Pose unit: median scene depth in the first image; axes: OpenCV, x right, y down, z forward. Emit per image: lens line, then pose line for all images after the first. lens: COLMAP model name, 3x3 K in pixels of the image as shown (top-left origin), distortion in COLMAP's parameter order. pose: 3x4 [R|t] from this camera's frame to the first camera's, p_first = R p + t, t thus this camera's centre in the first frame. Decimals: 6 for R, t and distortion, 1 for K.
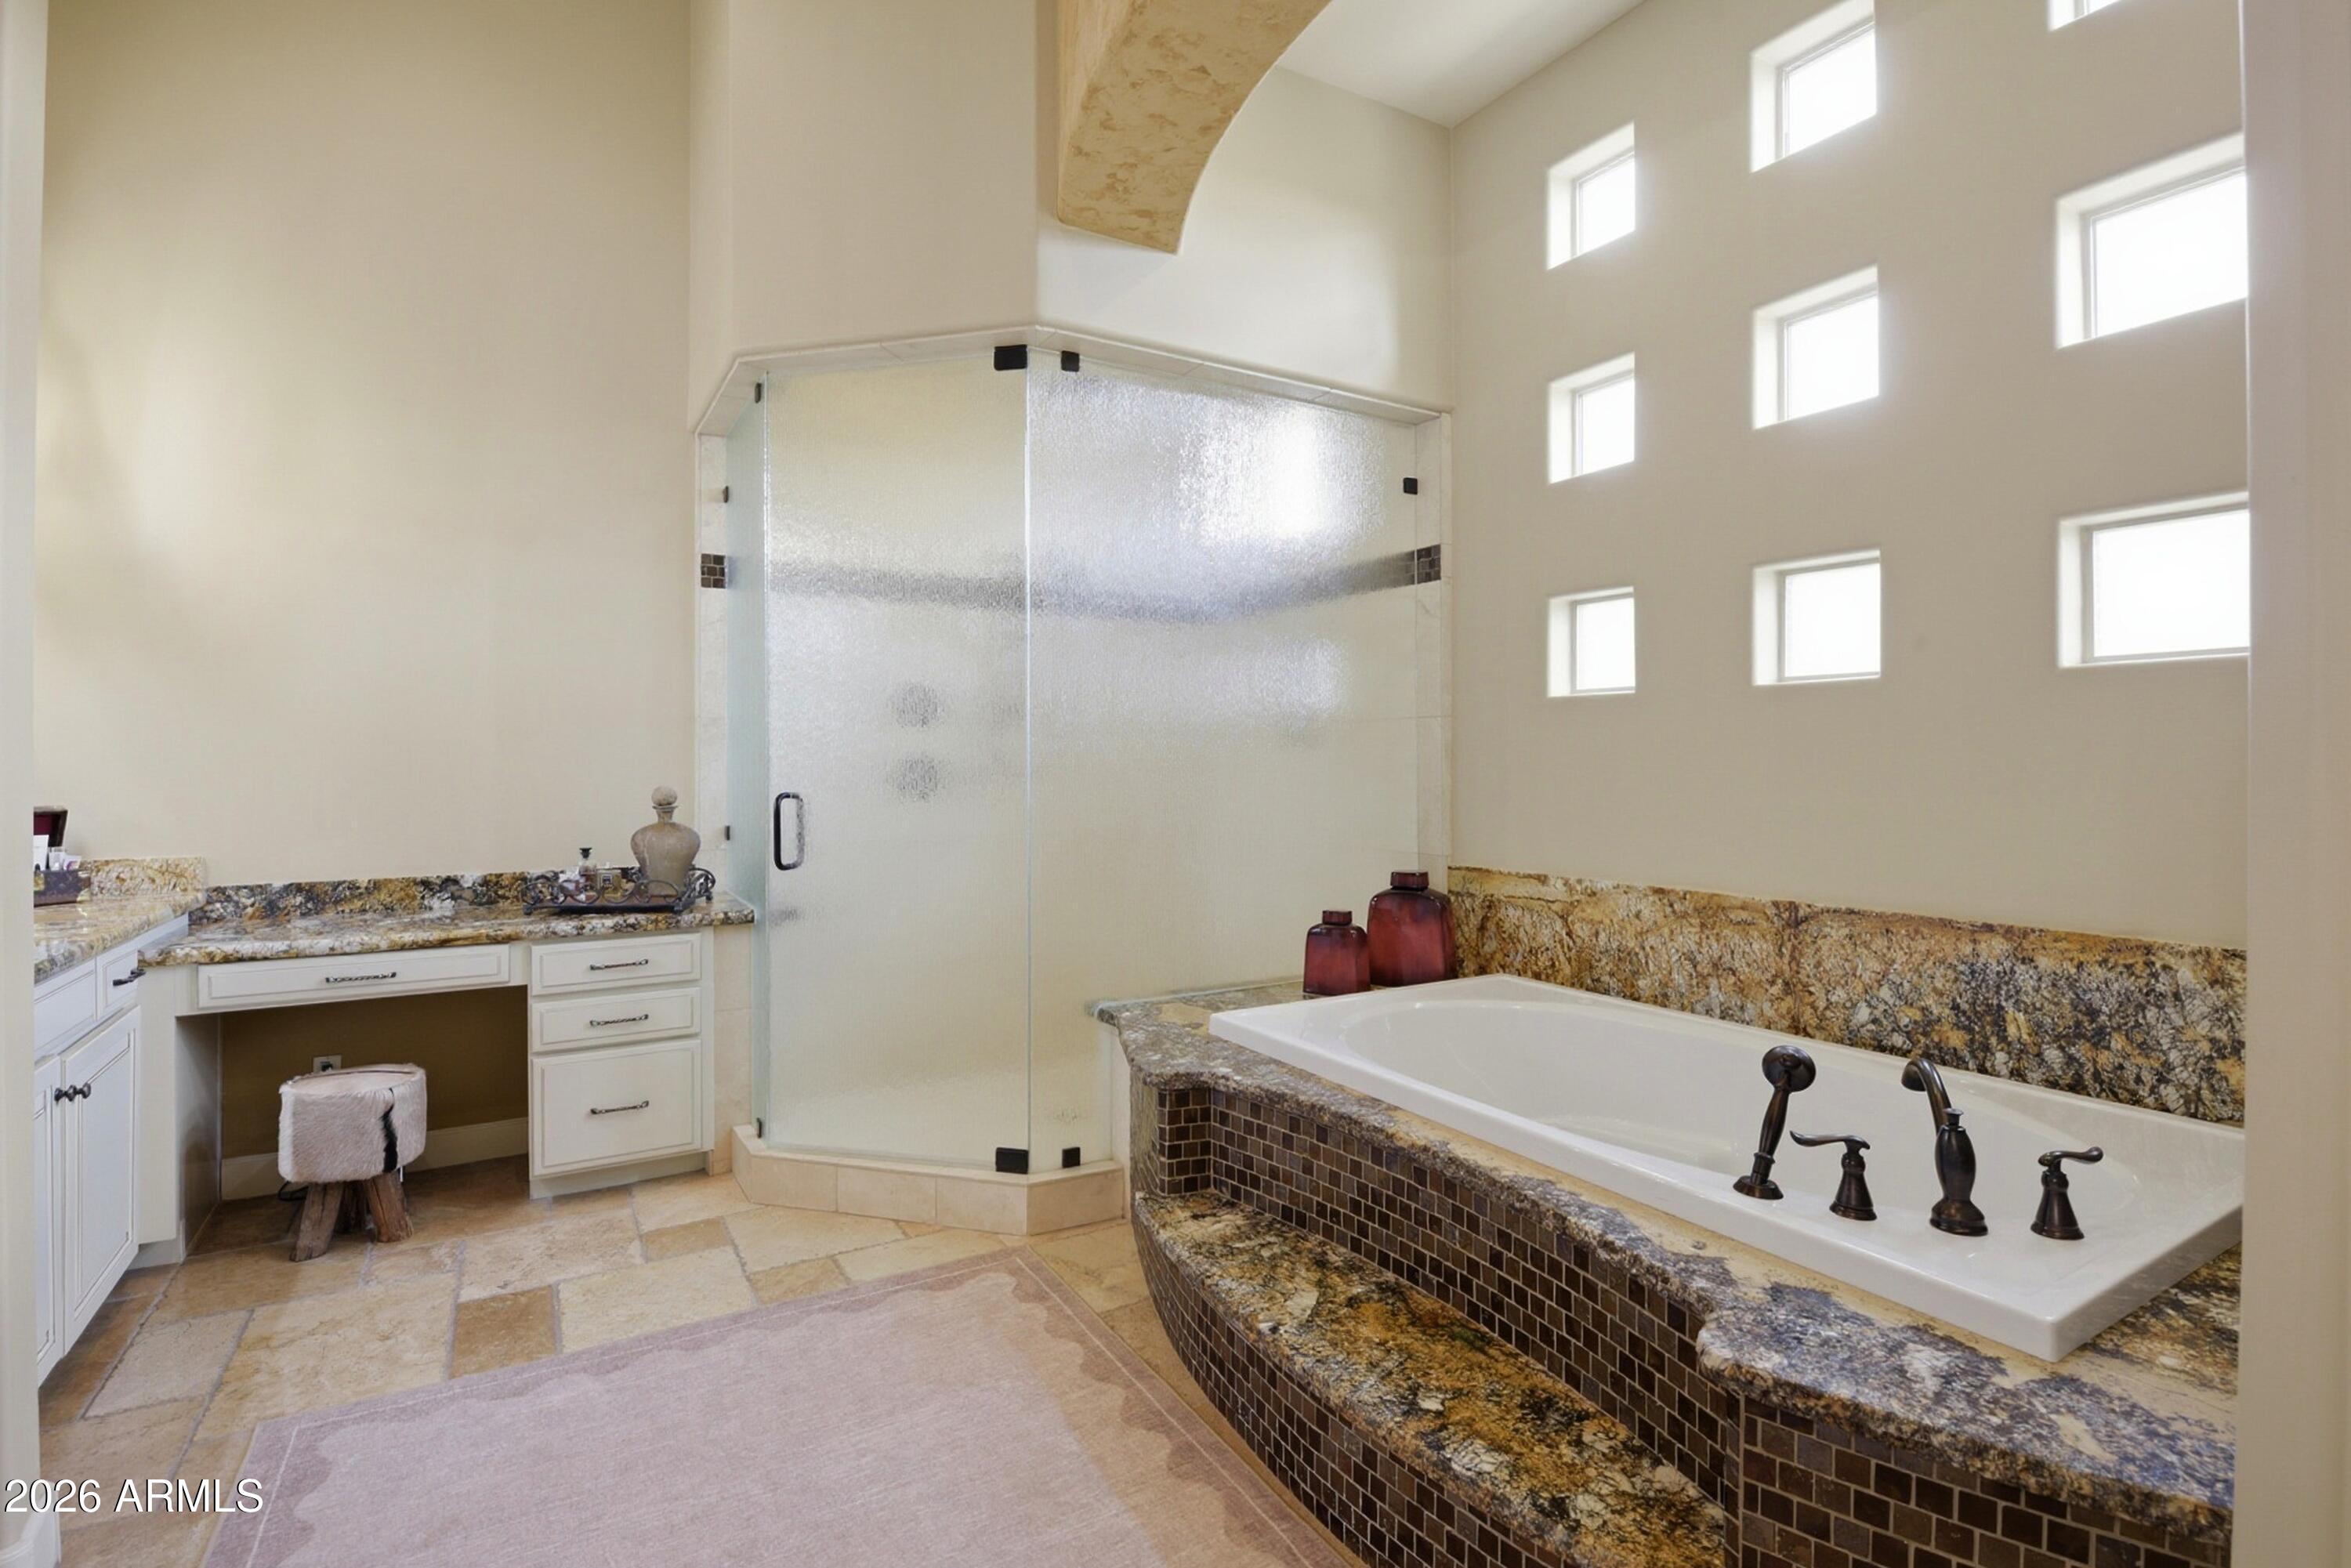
lens RADIAL K [[1105.0, 0, 1174.2], [0, 1105.0, 755.1], [0, 0, 1]] dist [-0.002499, -0.004246]
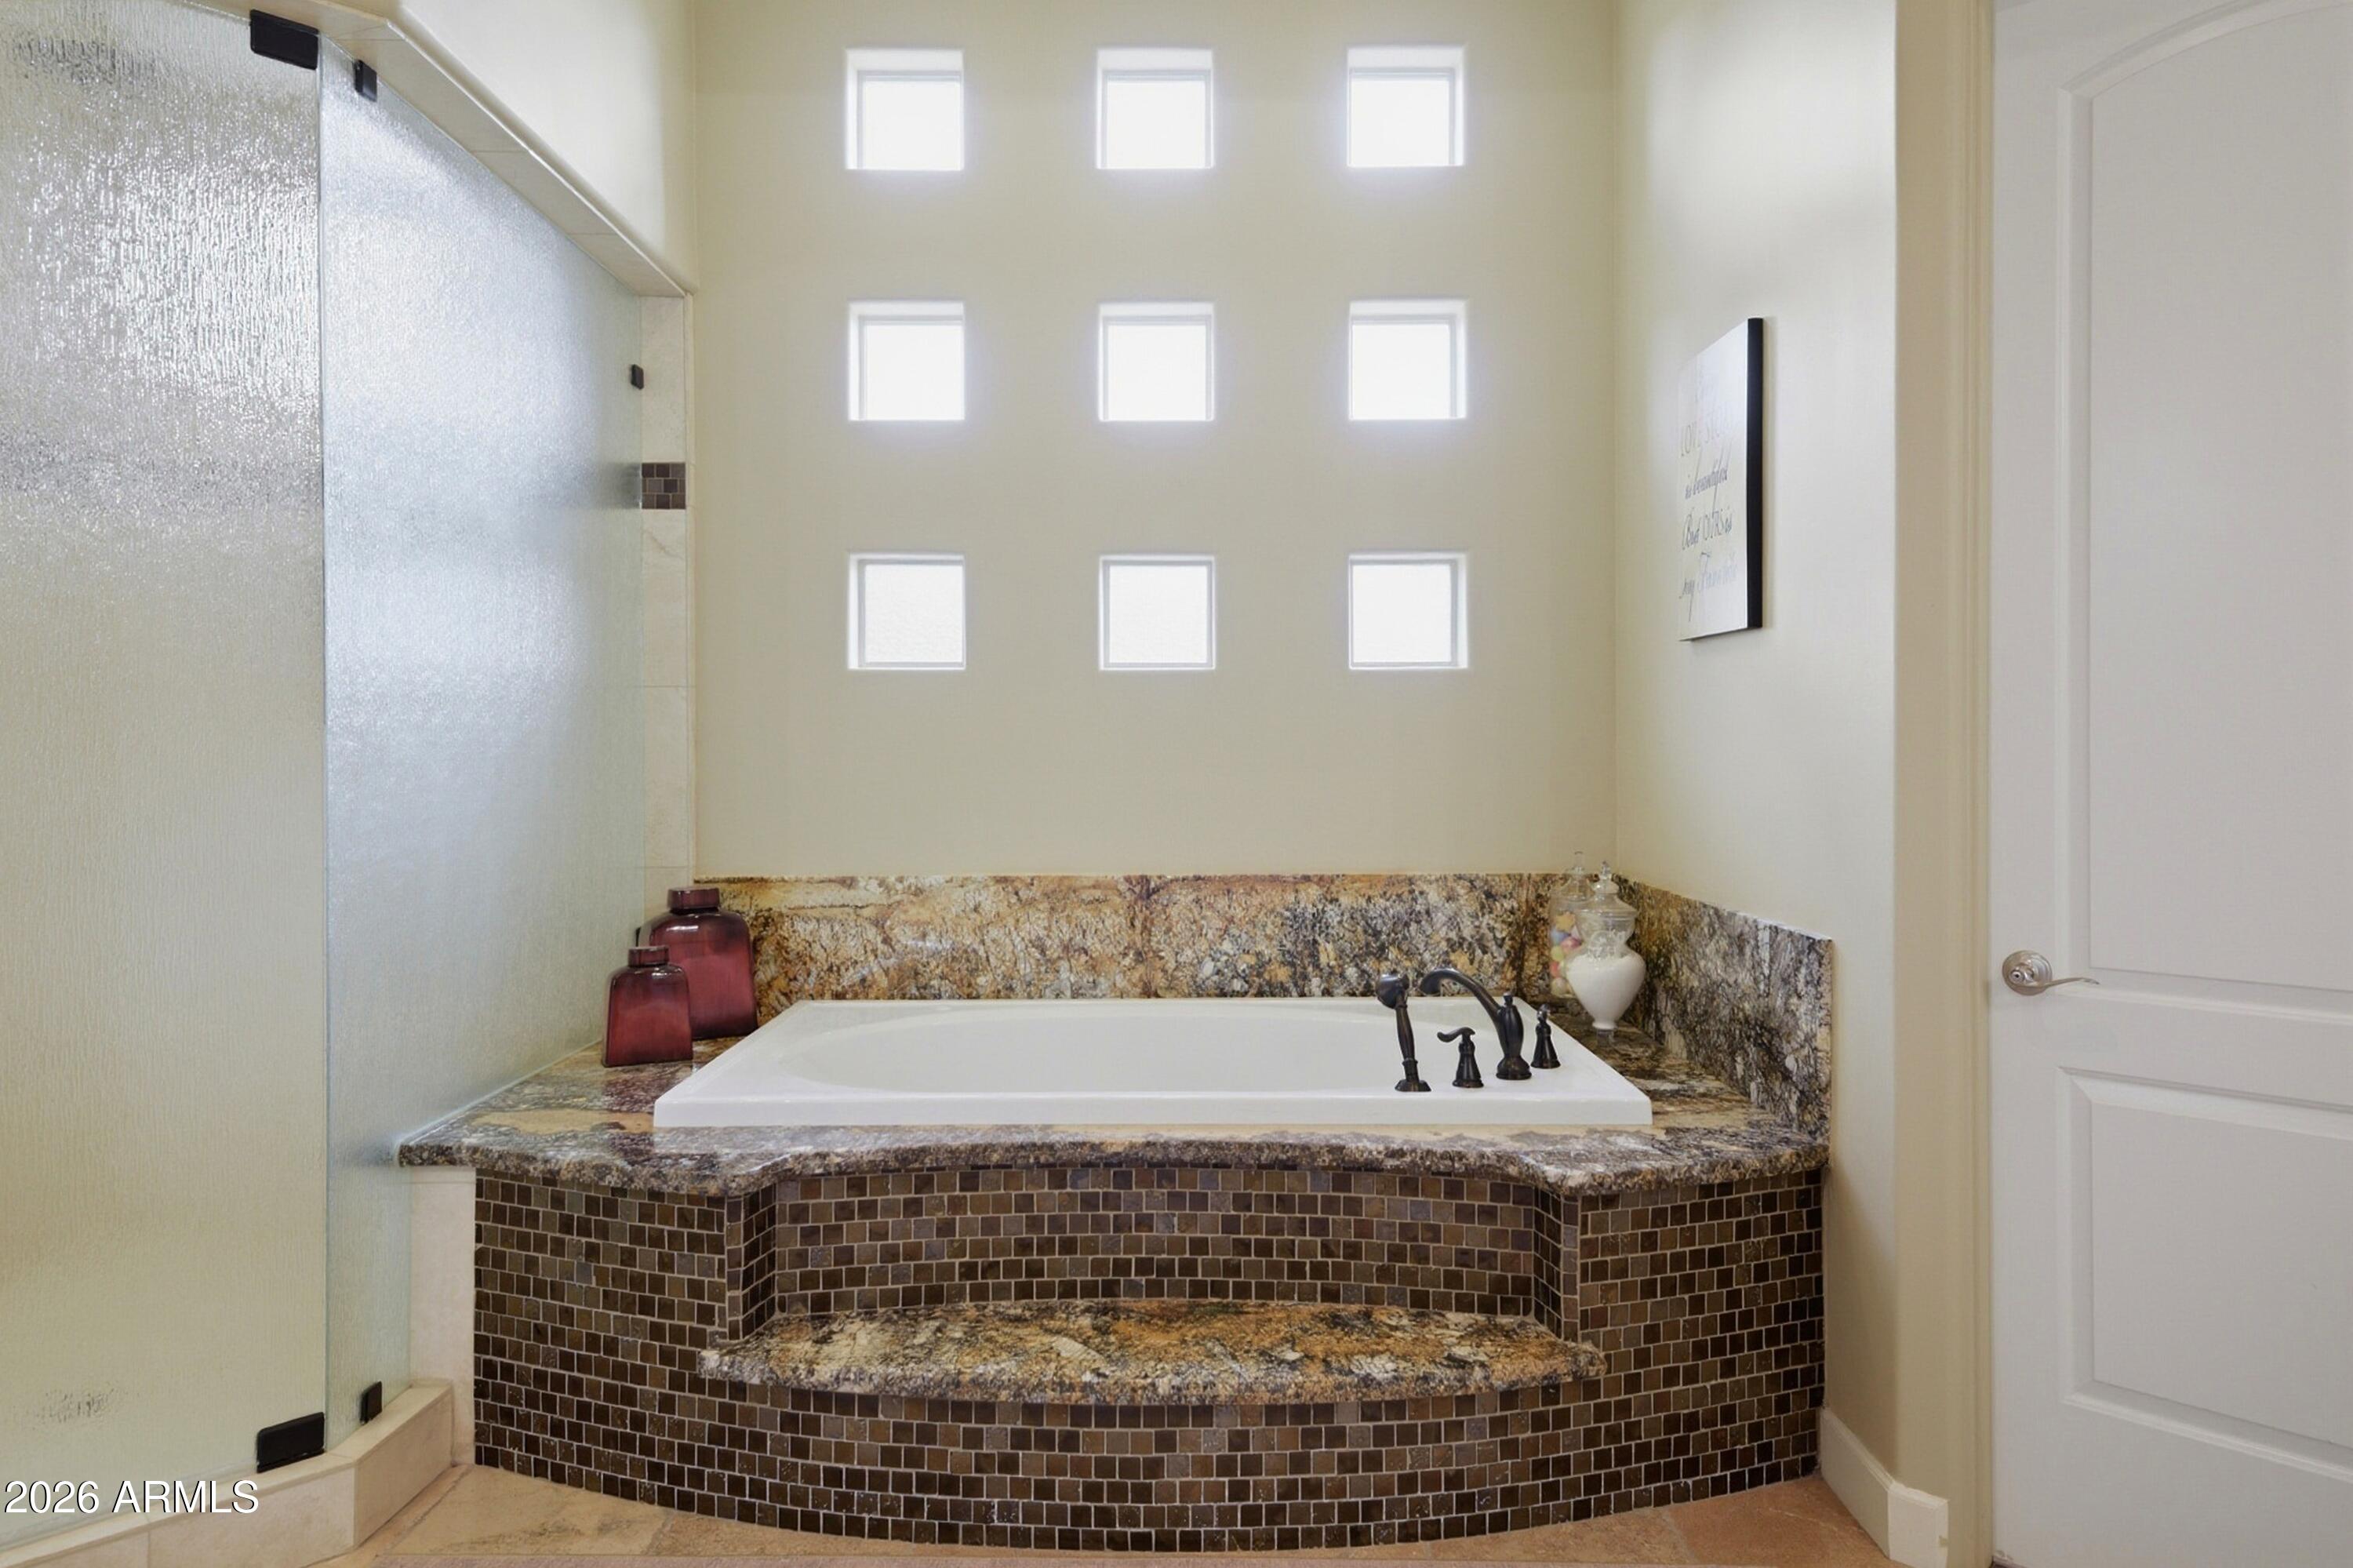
lens RADIAL K [[1498.0, 0, 1185.7], [0, 1498.0, 737.0], [0, 0, 1]] dist [0.023513, 0.001575]
pose [[0.511186, 0.002798, 0.859466, -0.765413], [-0.002549, 0.999995, -0.001740, 0.001729], [-0.859466, -0.001301, 0.511191, 0.258753]]
